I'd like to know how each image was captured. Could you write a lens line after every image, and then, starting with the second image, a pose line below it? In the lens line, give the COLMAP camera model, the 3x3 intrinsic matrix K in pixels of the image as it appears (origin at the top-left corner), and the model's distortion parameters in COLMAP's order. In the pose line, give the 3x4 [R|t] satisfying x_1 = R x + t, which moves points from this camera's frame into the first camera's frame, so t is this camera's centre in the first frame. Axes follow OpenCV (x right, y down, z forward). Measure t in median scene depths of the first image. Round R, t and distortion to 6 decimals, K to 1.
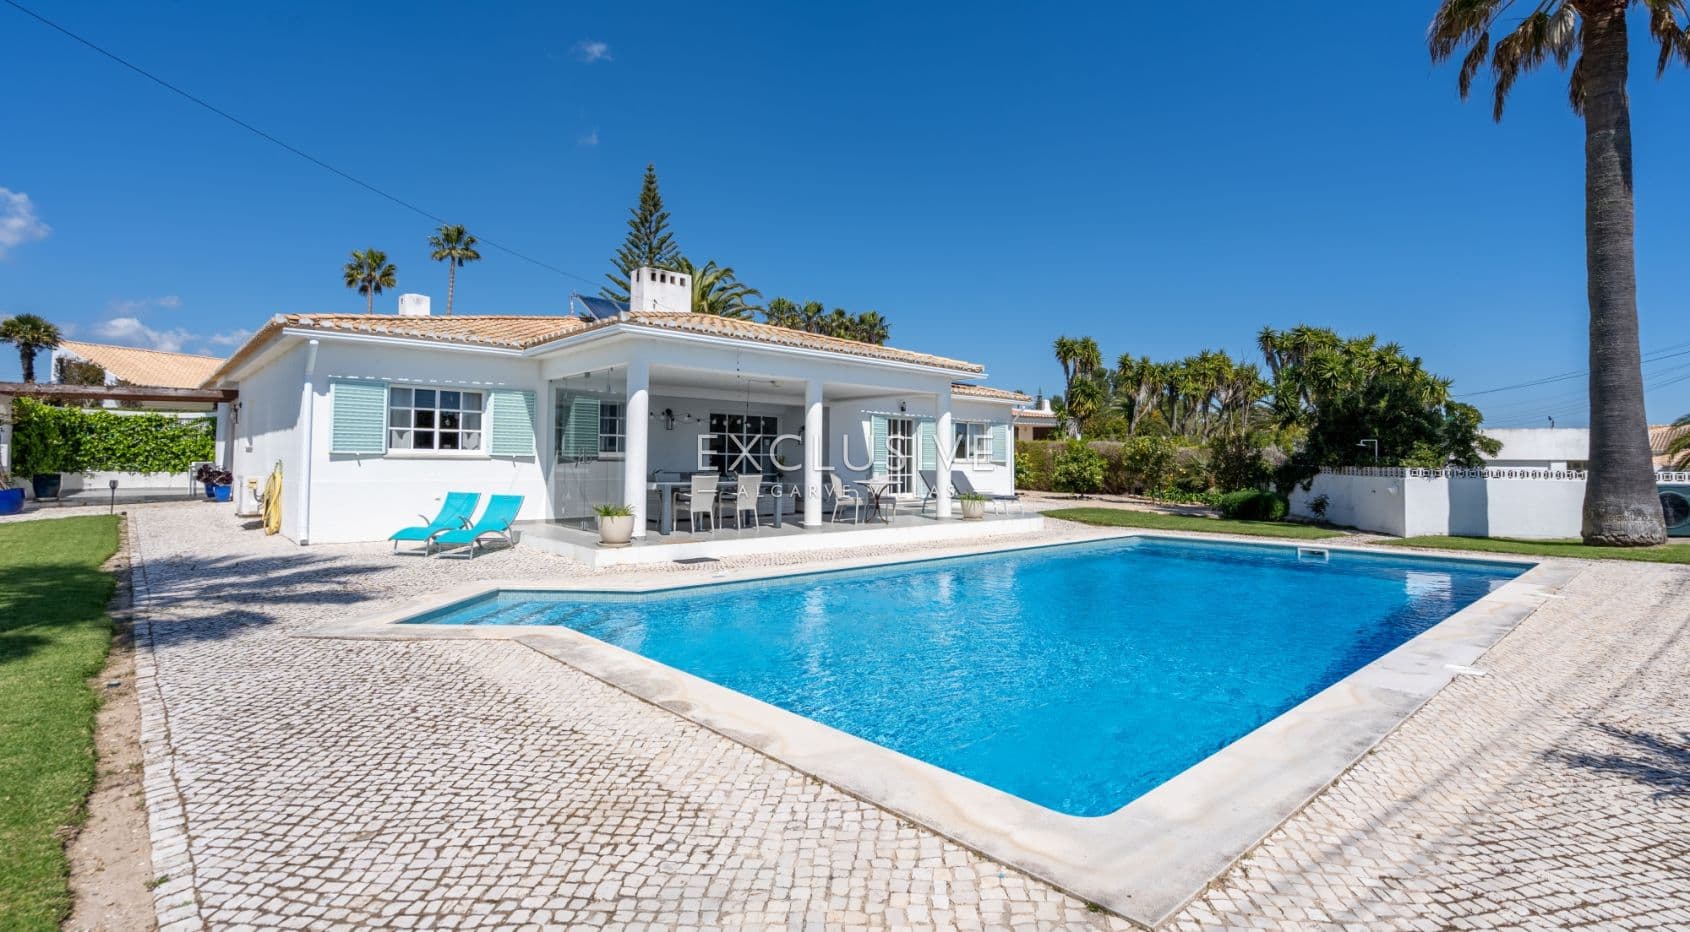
lens RADIAL K [[787.9, 0, 854.4], [0, 787.9, 458.5], [0, 0, 1]] dist [0.017597, 0.000081]
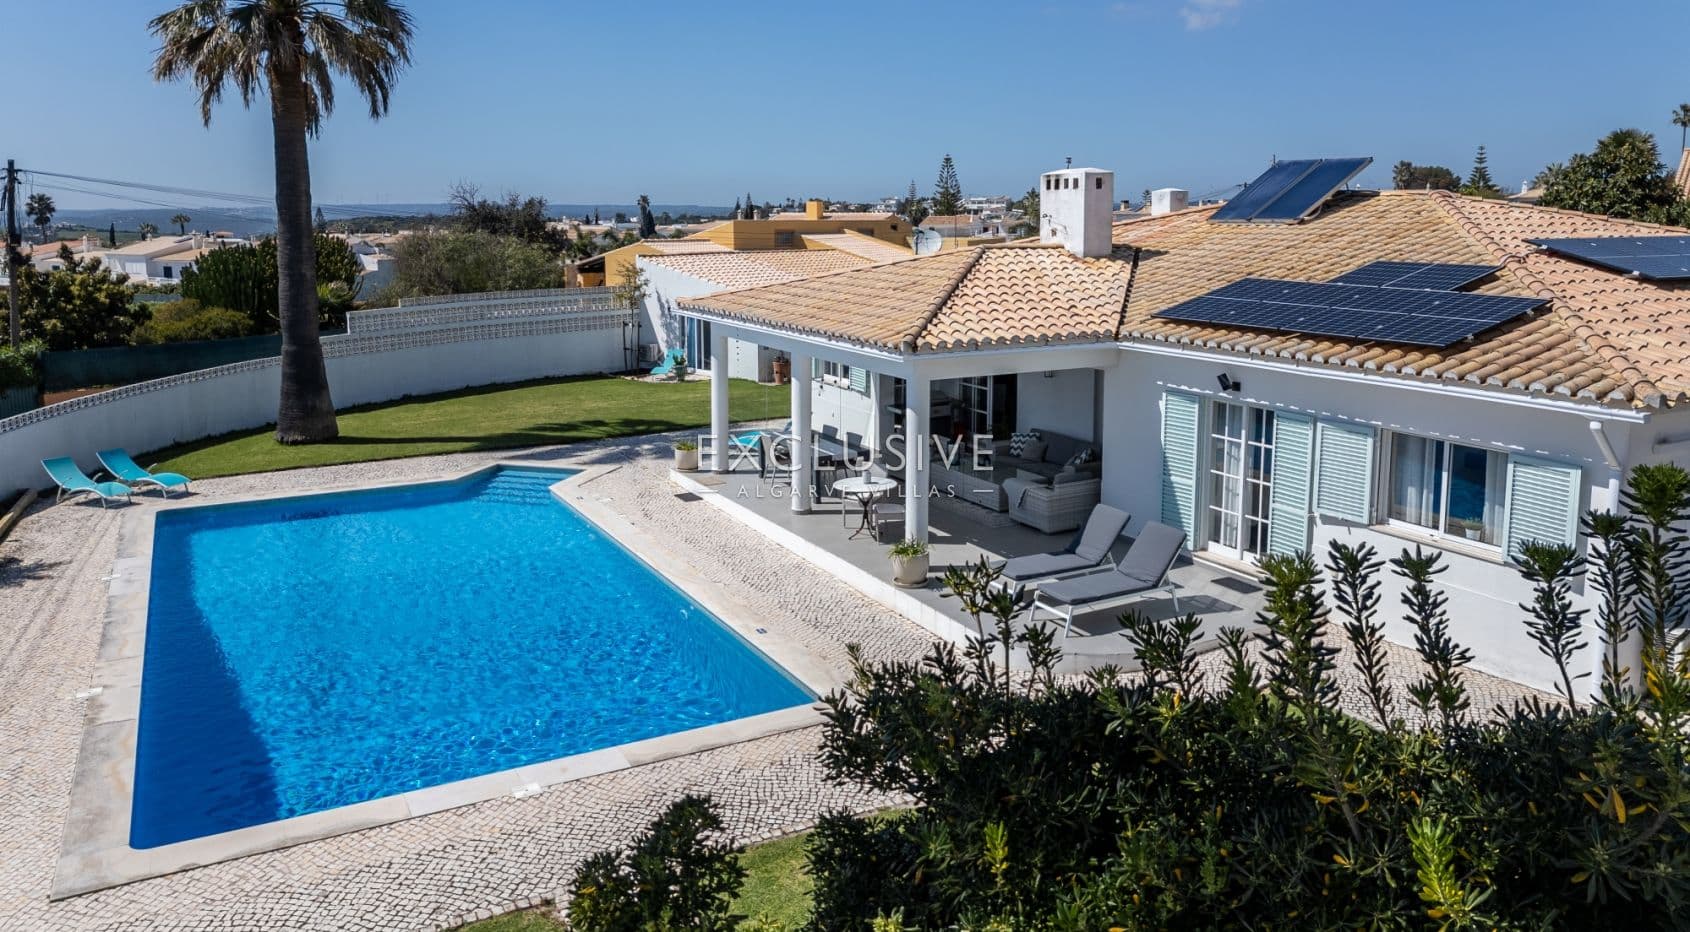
lens RADIAL K [[1192.1, 0, 876.0], [0, 1192.1, 373.1], [0, 0, 1]] dist [0.015009, -0.002723]
pose [[-0.231844, 0.120642, -0.965243, 0.939168], [0.000408, 0.992292, 0.123925, -0.183311], [0.972753, 0.028338, -0.230107, 1.071593]]
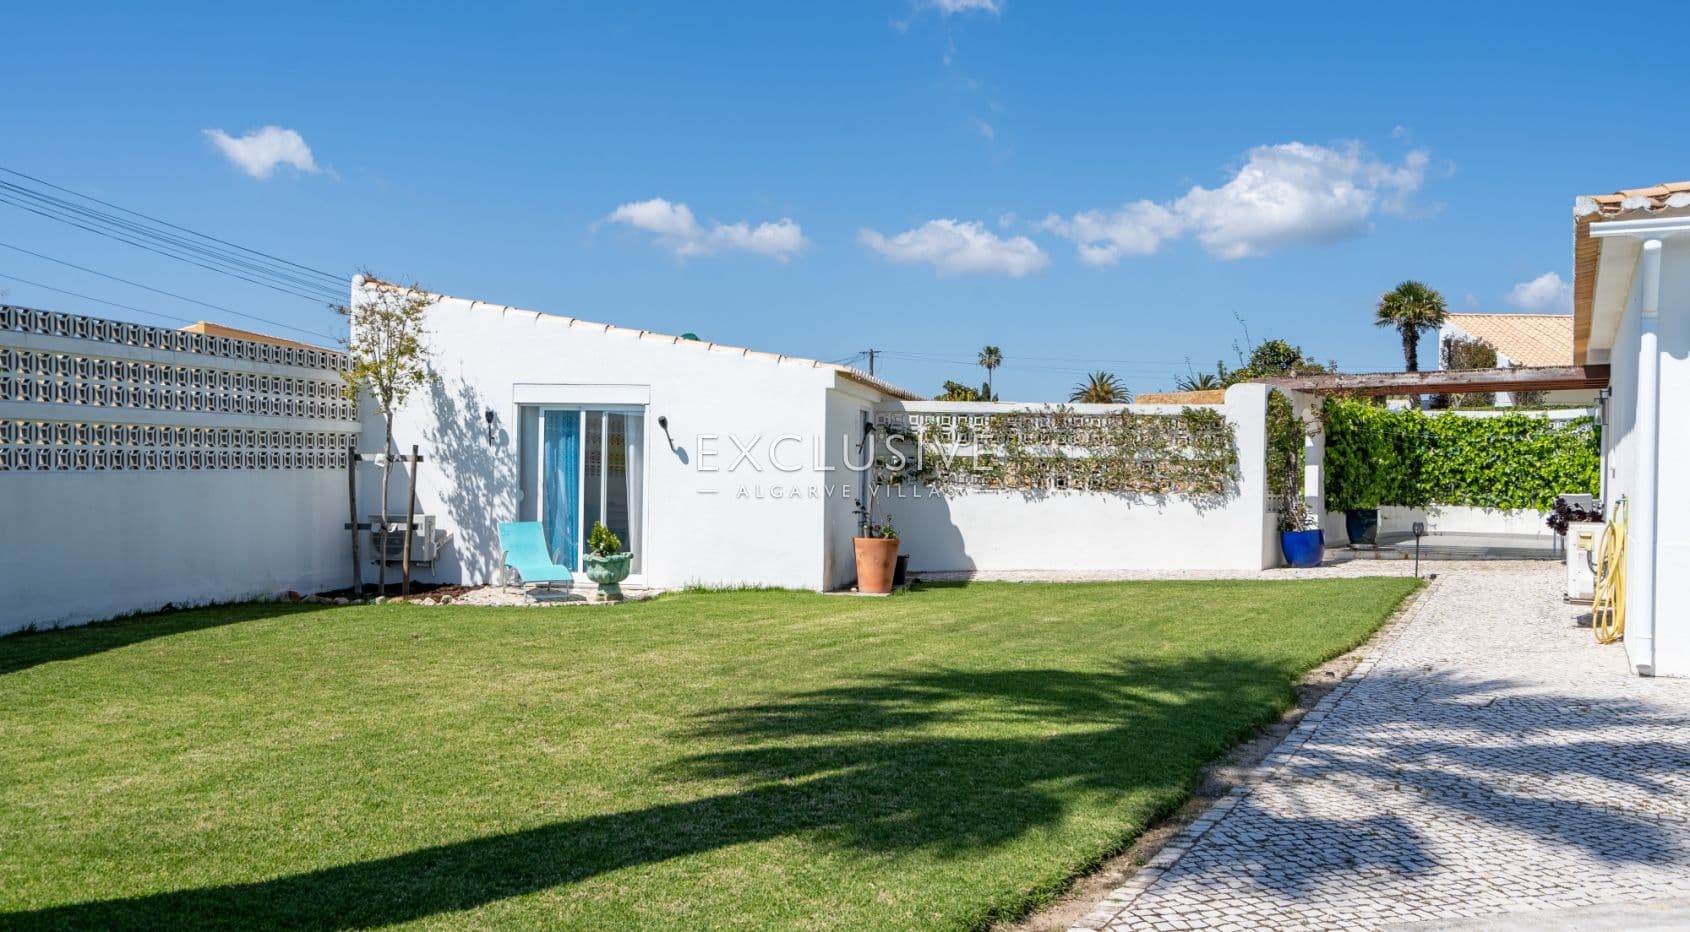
lens RADIAL K [[1390.9, 0, 844.9], [0, 1390.9, 464.6], [0, 0, 1]] dist [-0.003129, -0.007040]
pose [[0.331955, -0.002758, -0.943291, -0.042303], [-0.010817, 0.999919, -0.006731, -0.004332], [0.943233, 0.012438, 0.331898, 0.169587]]
